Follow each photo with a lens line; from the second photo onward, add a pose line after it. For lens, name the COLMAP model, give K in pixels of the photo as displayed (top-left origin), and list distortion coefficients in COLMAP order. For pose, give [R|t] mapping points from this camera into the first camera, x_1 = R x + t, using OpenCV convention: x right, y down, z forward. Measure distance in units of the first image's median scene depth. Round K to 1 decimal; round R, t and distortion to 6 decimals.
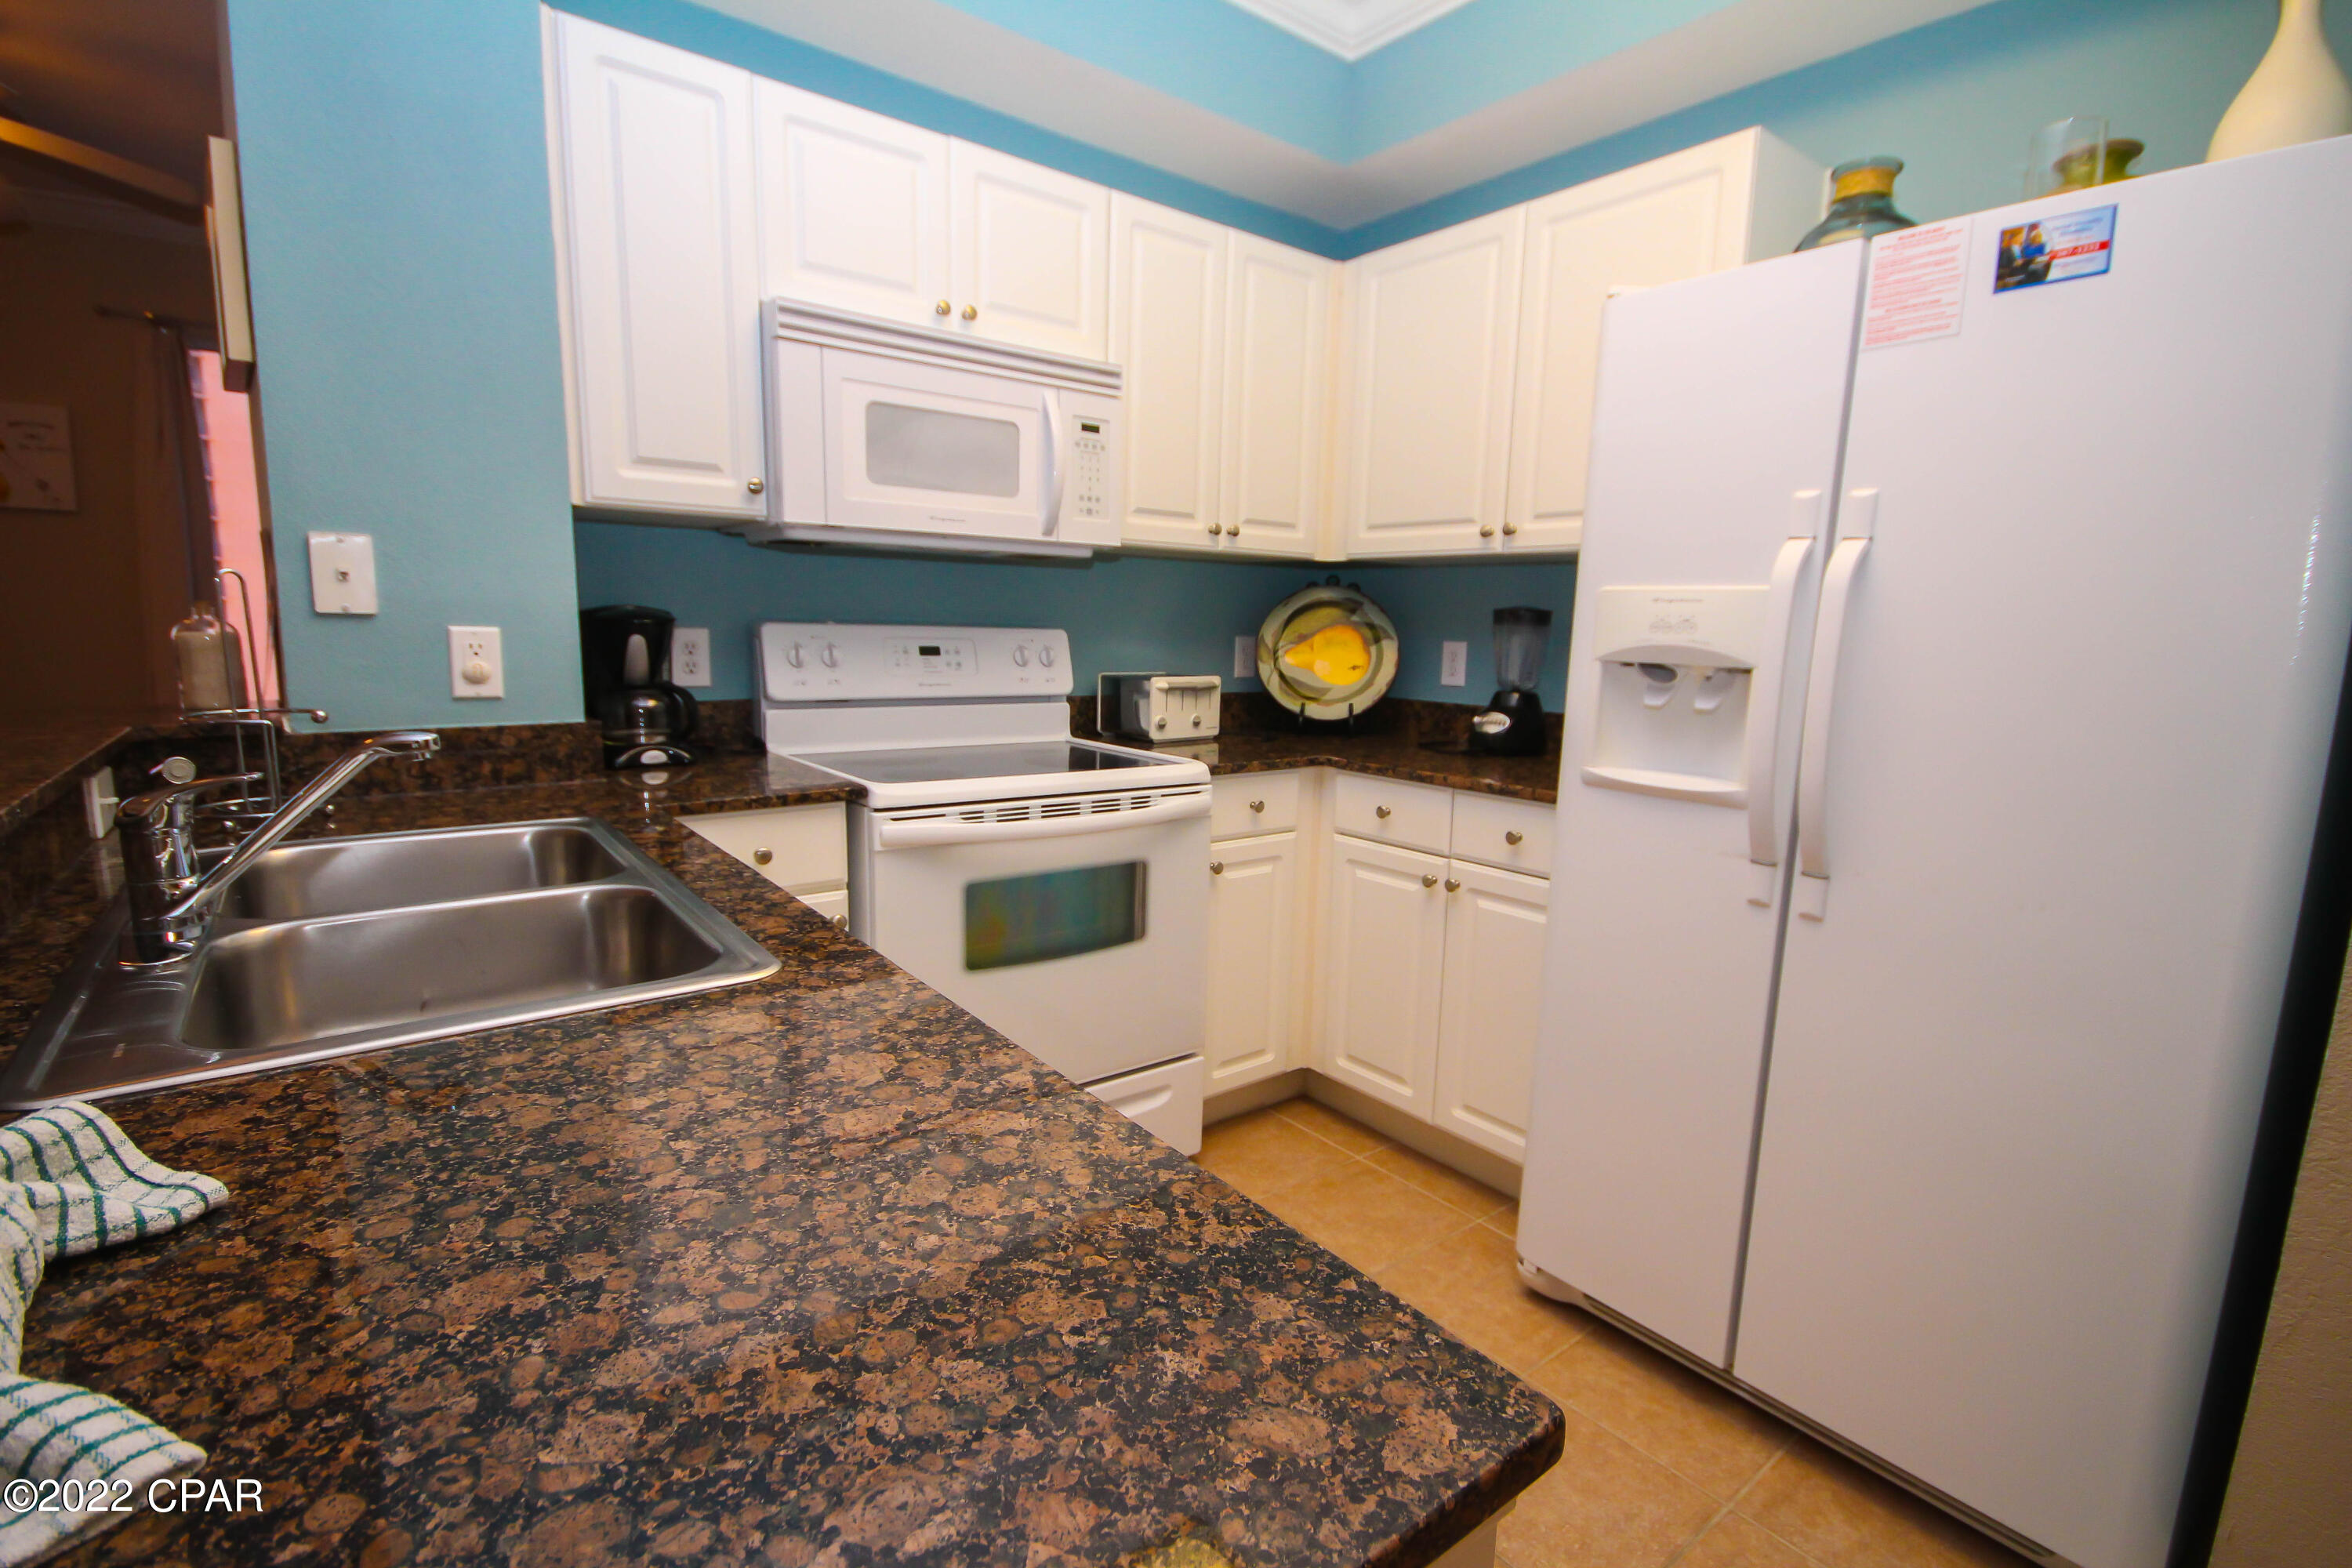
lens RADIAL K [[1083.1, 0, 1184.3], [0, 1083.1, 807.8], [0, 0, 1]] dist [0.007361, -0.009359]
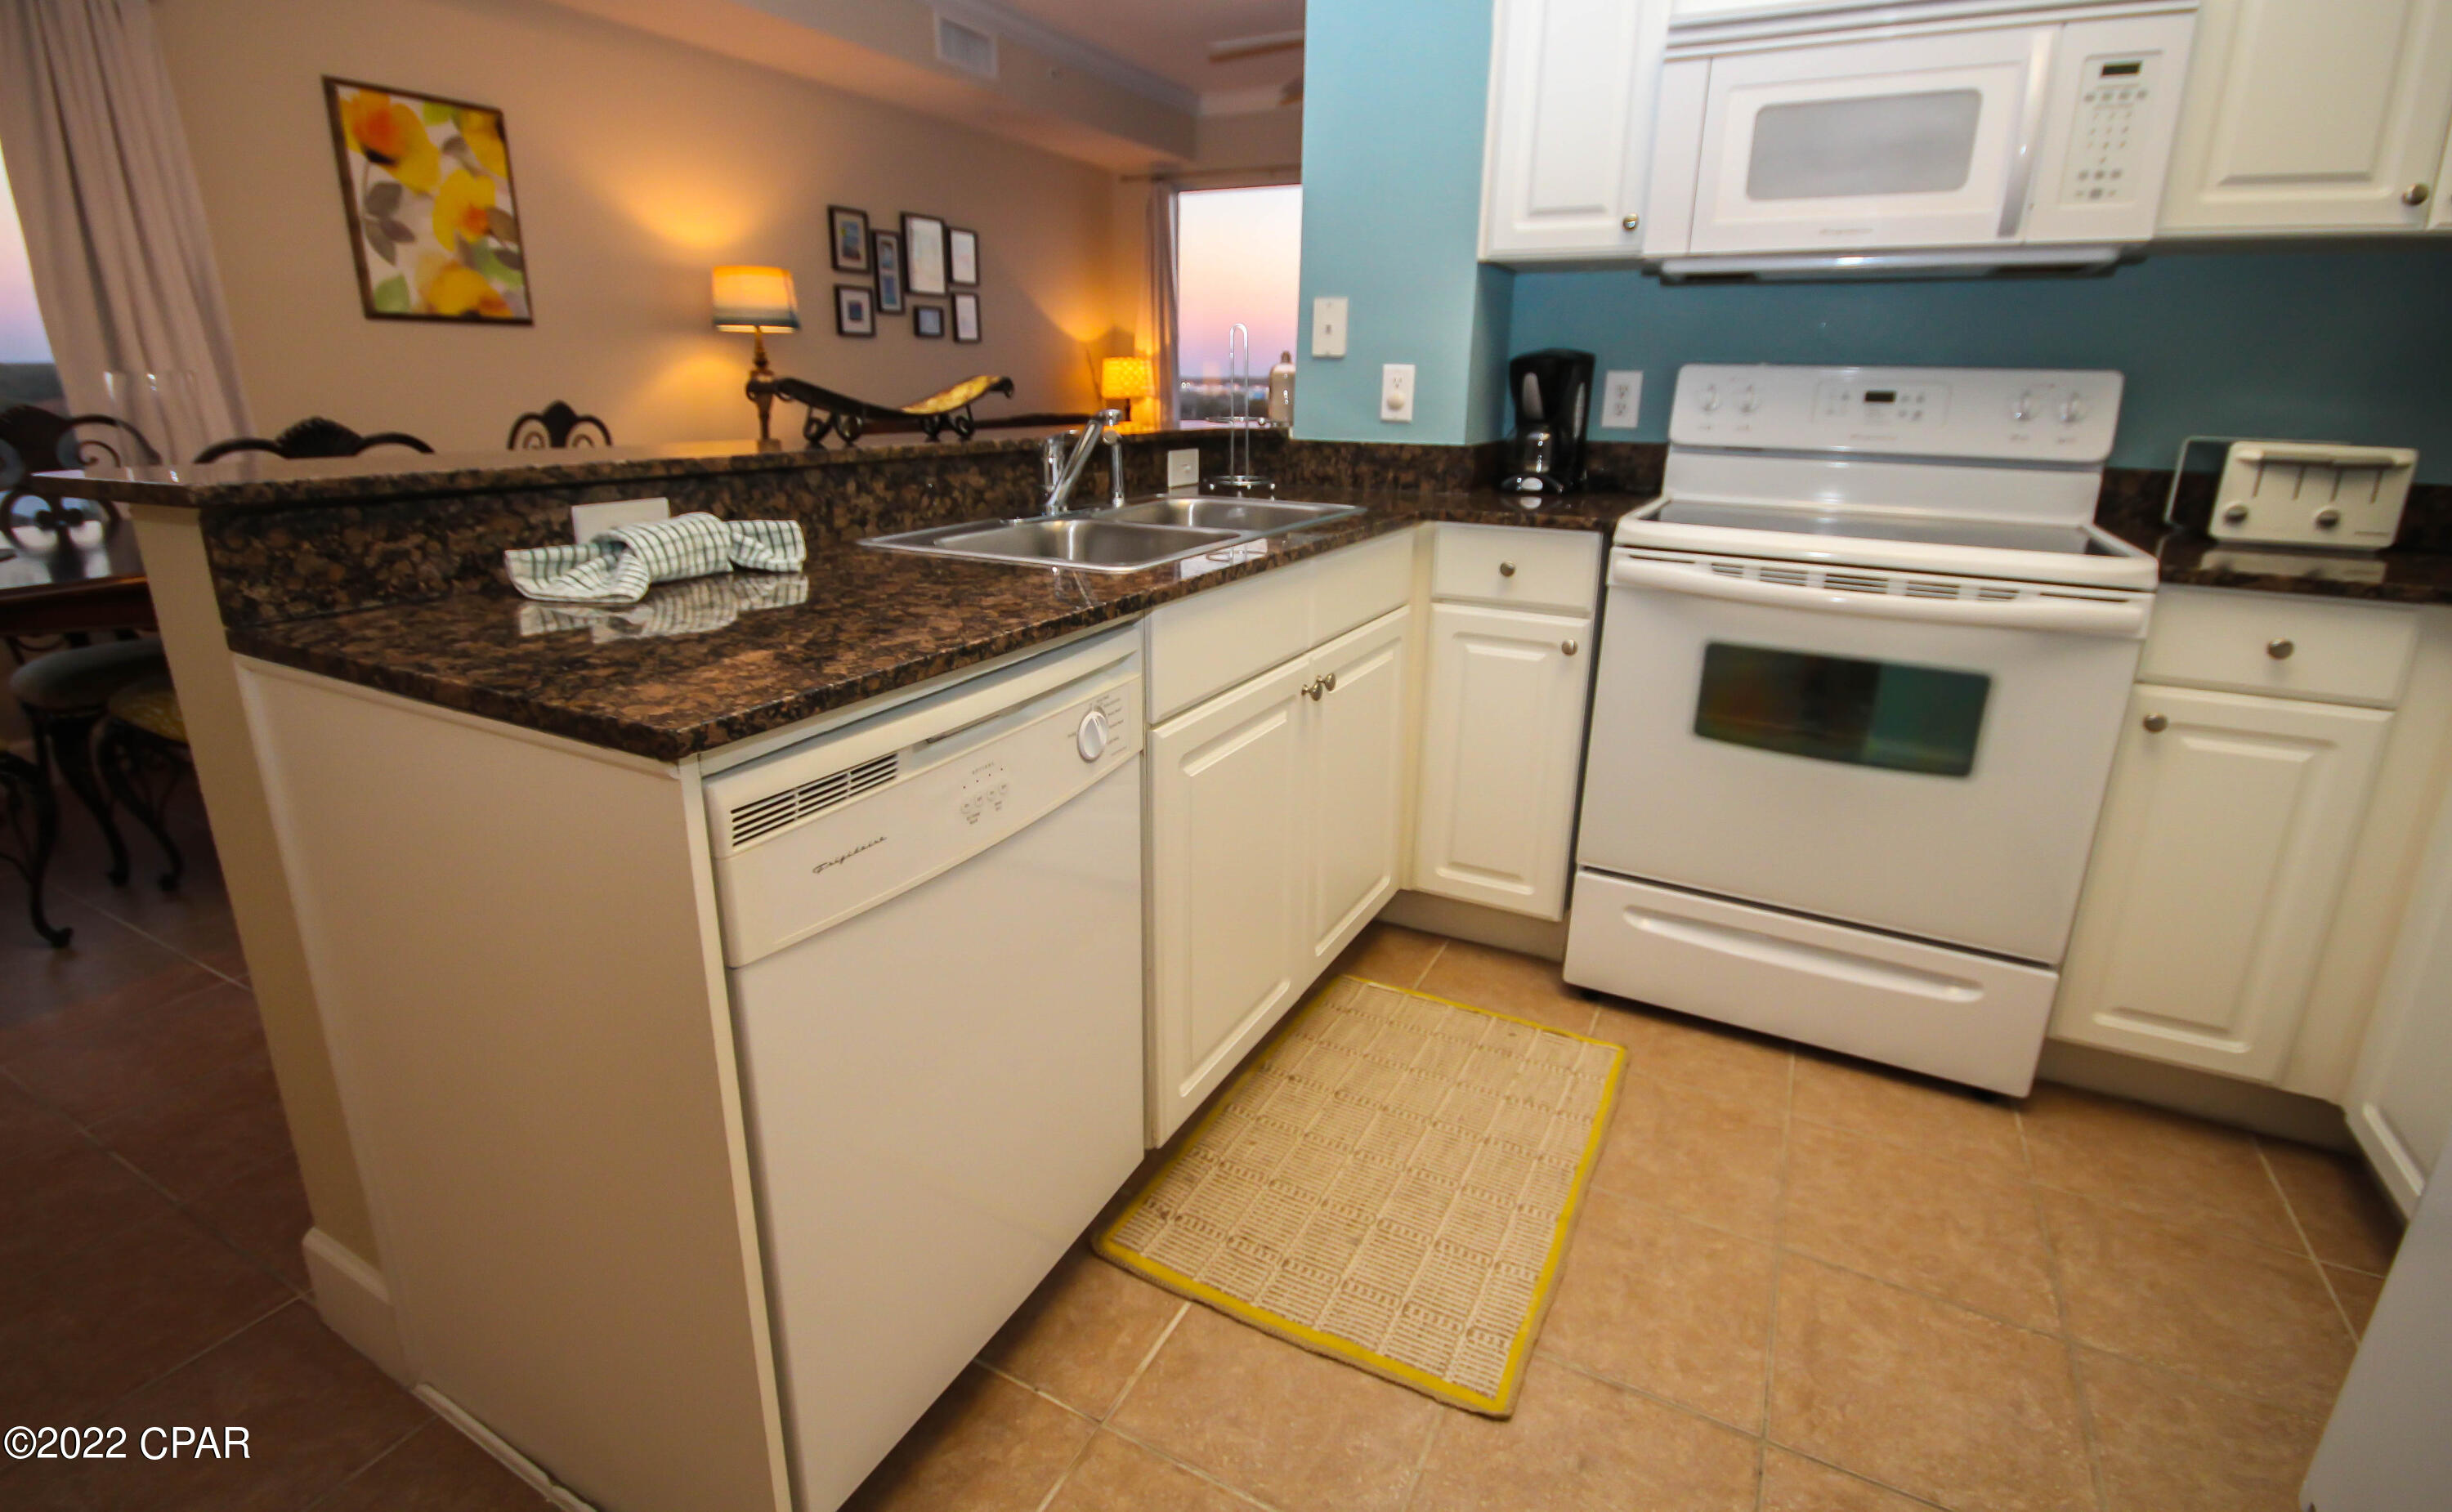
lens RADIAL K [[1115.6, 0, 1248.2], [0, 1115.6, 727.6], [0, 0, 1]] dist [-0.003947, -0.001812]
pose [[0.406987, 0.252968, -0.877707, 0.438469], [-0.162726, 0.965596, 0.202843, 0.010345], [0.898822, 0.060271, 0.434149, 0.207931]]
